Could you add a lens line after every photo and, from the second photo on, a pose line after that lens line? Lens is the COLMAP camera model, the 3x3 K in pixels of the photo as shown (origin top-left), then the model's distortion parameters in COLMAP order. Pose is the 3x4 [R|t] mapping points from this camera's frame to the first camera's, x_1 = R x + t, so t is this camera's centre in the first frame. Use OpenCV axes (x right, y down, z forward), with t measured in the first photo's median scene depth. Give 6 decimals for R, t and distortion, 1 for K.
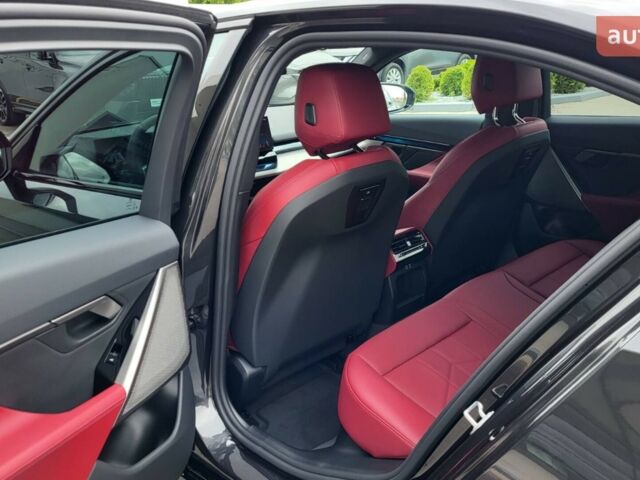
lens RADIAL K [[663.0, 0, 320.0], [0, 663.0, 240.0], [0, 0, 1]] dist [0.034759, 0.010313]
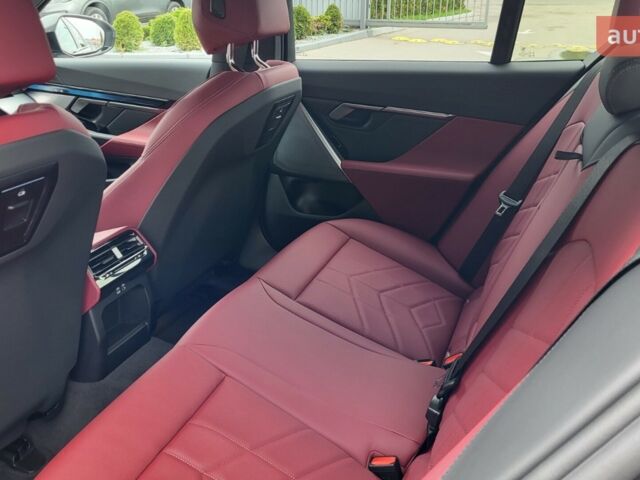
lens RADIAL K [[656.1, 0, 302.0], [0, 656.1, 226.6], [0, 0, 1]] dist [0.066486, -0.018689]
pose [[0.924802, -0.089861, 0.369683, 0.059983], [0.071950, 0.995480, 0.061985, -0.045850], [-0.373582, -0.030725, 0.927088, 0.315555]]
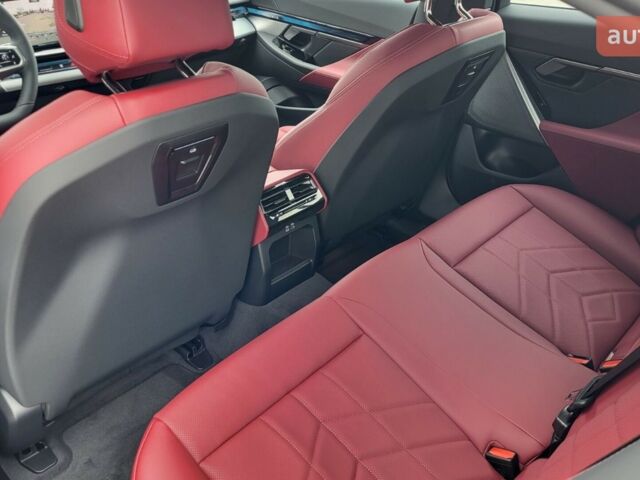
lens RADIAL K [[656.1, 0, 302.0], [0, 656.1, 226.6], [0, 0, 1]] dist [0.066486, -0.018689]
pose [[0.998136, 0.026523, 0.054955, 0.102599], [-0.036482, 0.981298, 0.189006, -0.088205], [-0.048914, -0.190659, 0.980437, 0.302211]]
